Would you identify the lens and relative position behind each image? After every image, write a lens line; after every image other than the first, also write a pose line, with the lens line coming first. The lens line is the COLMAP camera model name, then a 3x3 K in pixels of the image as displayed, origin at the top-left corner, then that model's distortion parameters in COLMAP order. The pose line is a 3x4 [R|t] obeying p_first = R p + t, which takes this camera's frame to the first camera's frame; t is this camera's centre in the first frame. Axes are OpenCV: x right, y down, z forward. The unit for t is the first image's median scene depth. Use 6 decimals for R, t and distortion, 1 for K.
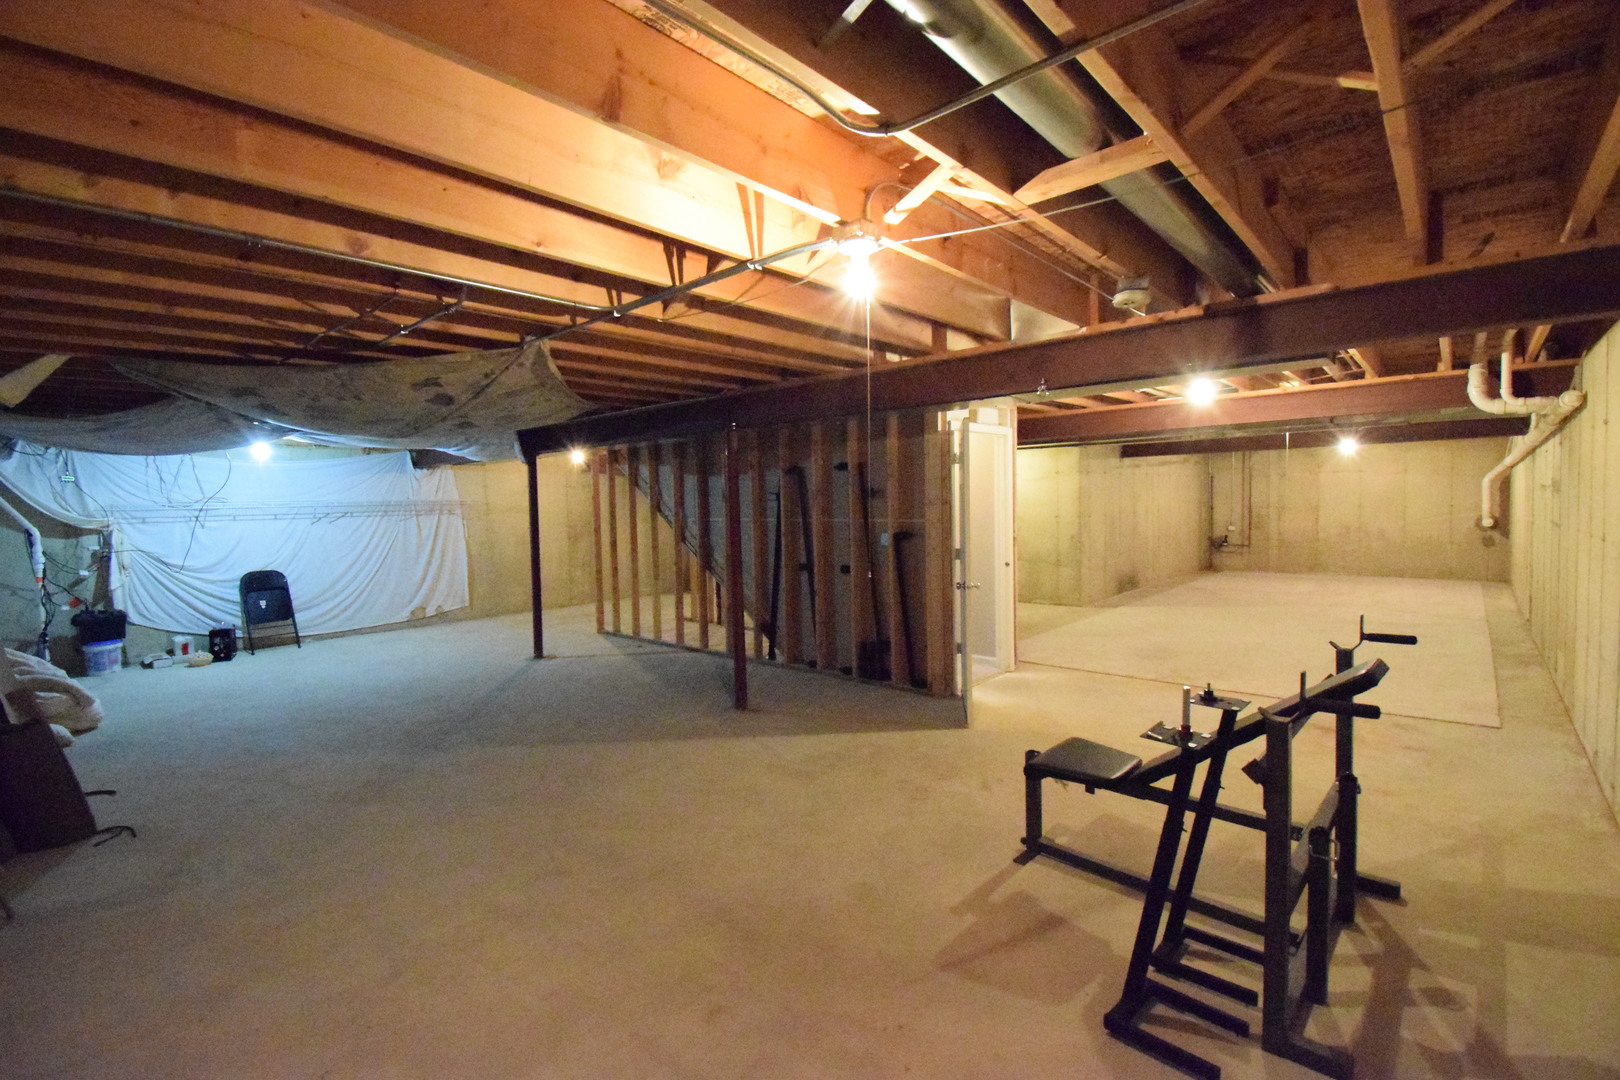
lens RADIAL K [[722.4, 0, 808.3], [0, 722.4, 541.3], [0, 0, 1]] dist [0.013923, -0.023333]
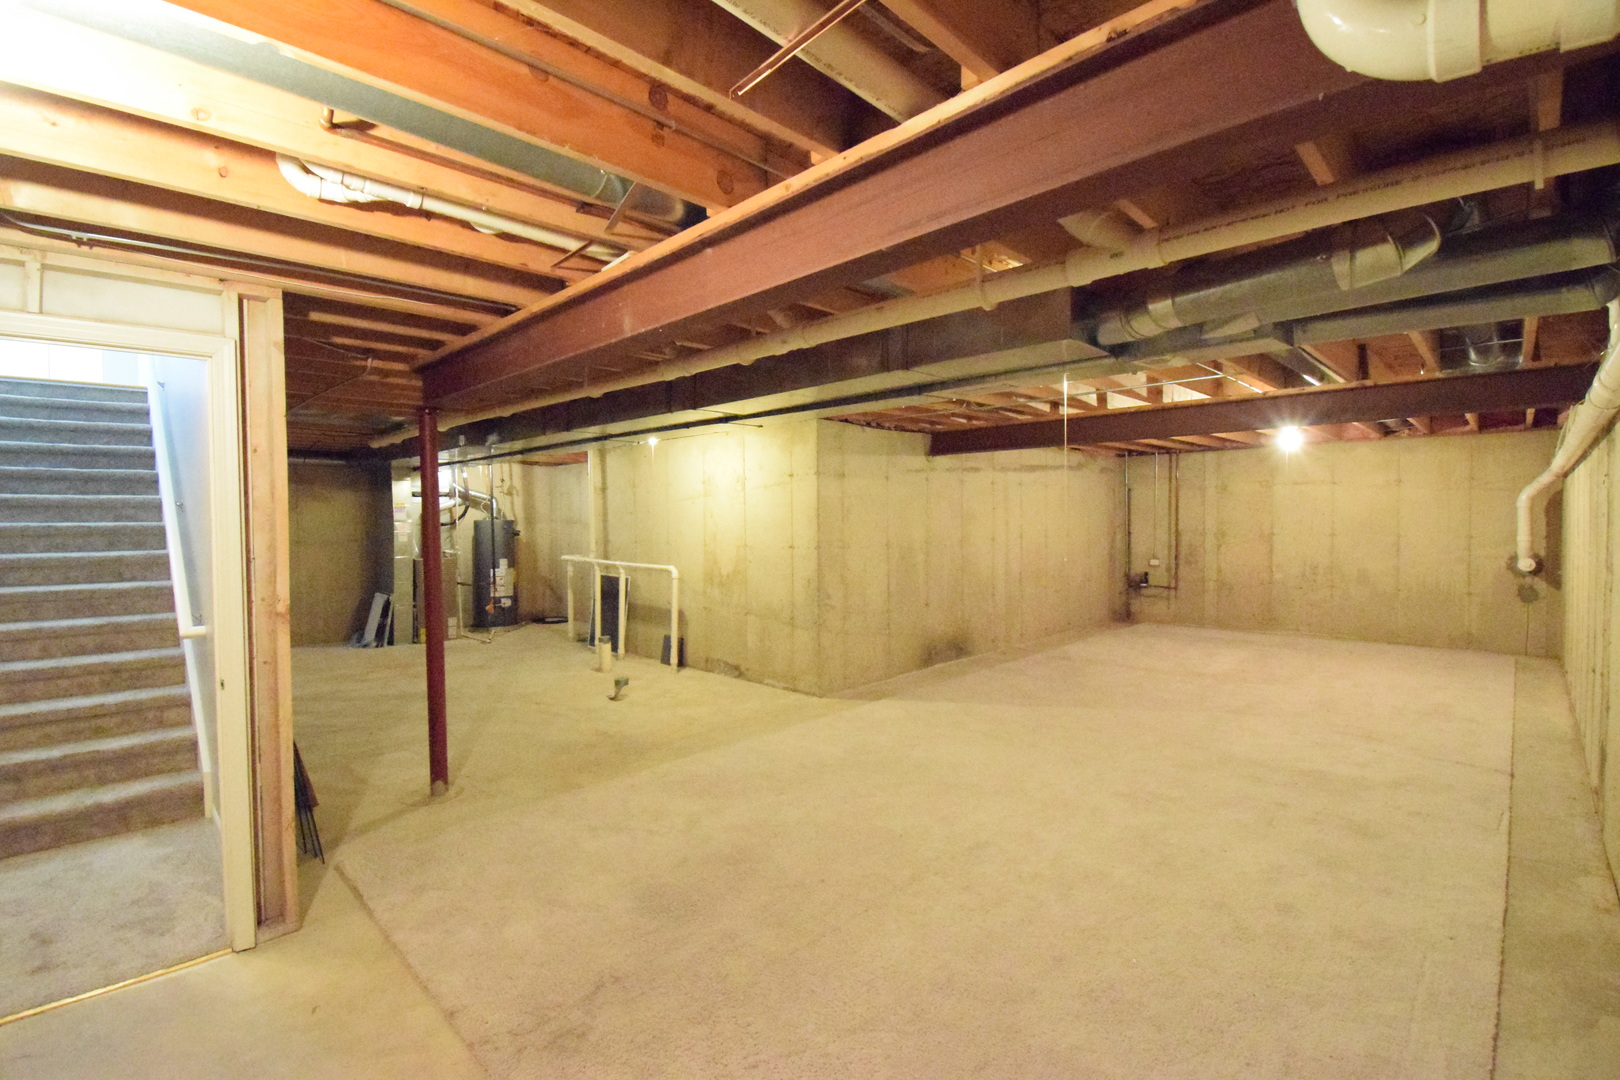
lens RADIAL K [[722.4, 0, 808.3], [0, 722.4, 541.3], [0, 0, 1]] dist [0.013923, -0.023333]
pose [[0.999040, 0.015573, -0.040935, 0.333040], [-0.016388, 0.999673, -0.019647, -0.023350], [0.040616, 0.020299, 0.998969, 0.337285]]
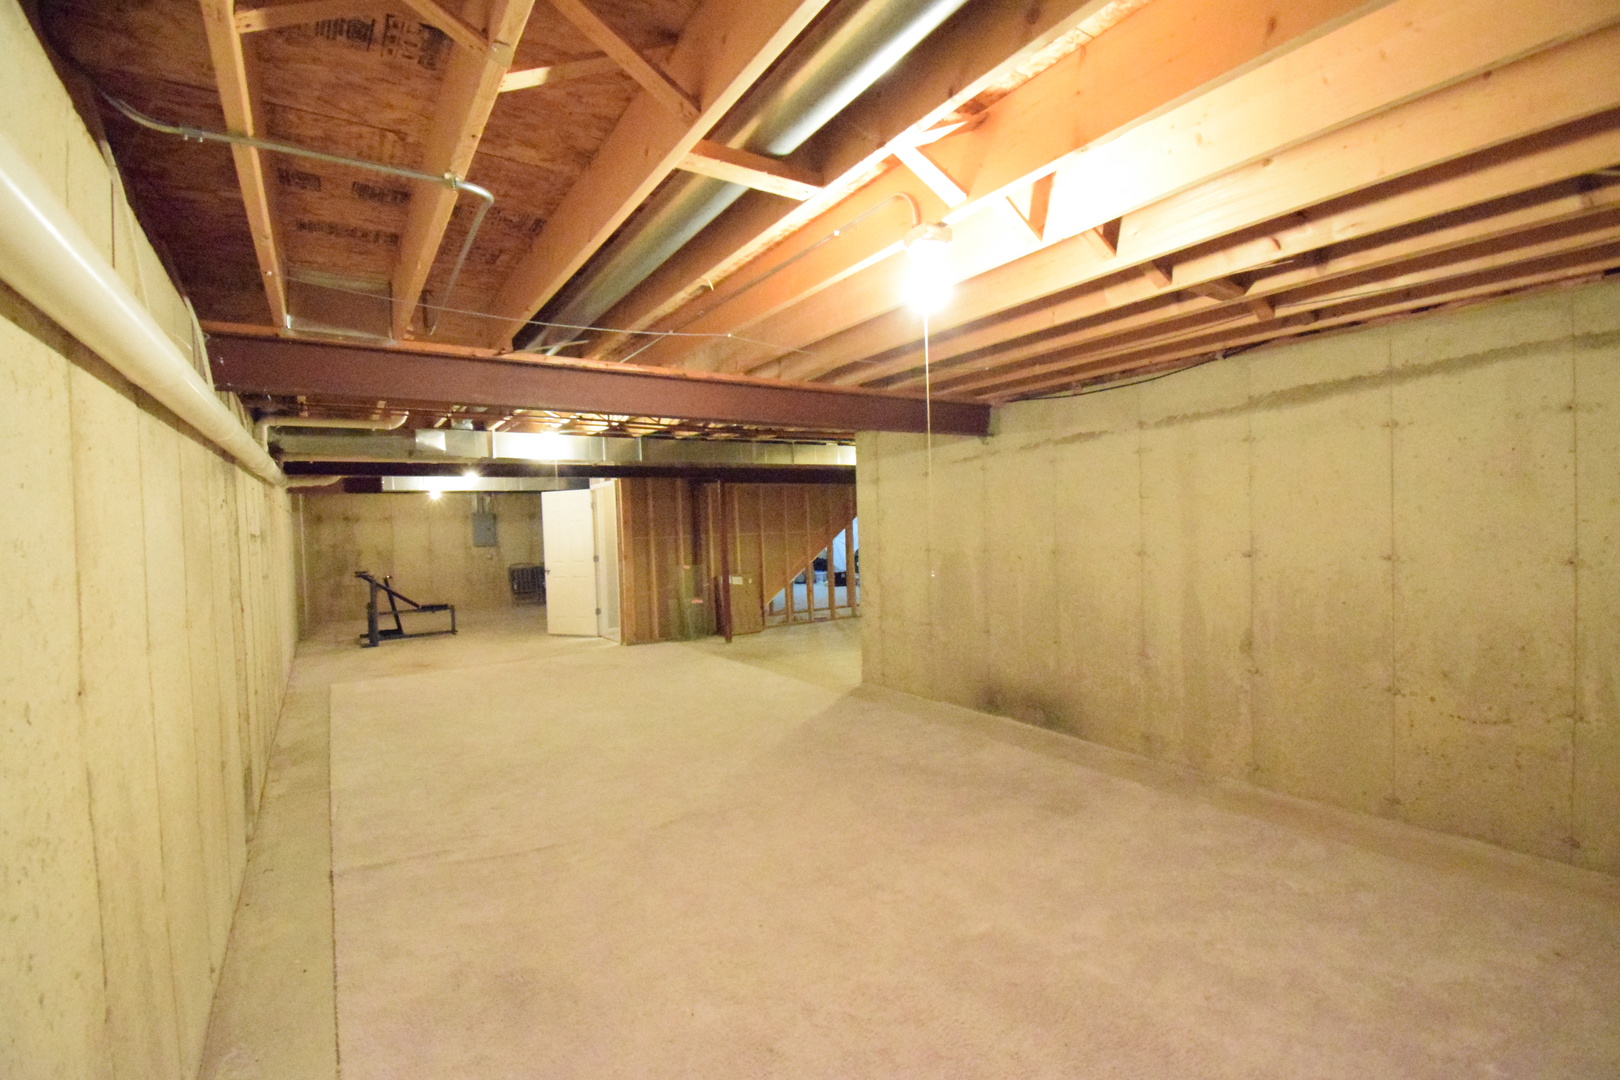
lens RADIAL K [[722.4, 0, 808.3], [0, 722.4, 541.3], [0, 0, 1]] dist [0.013923, -0.023333]
pose [[-0.250965, 0.056038, -0.966373, 0.887469], [-0.012998, 0.998038, 0.061250, -0.069050], [0.967909, 0.027932, -0.249744, 0.955510]]
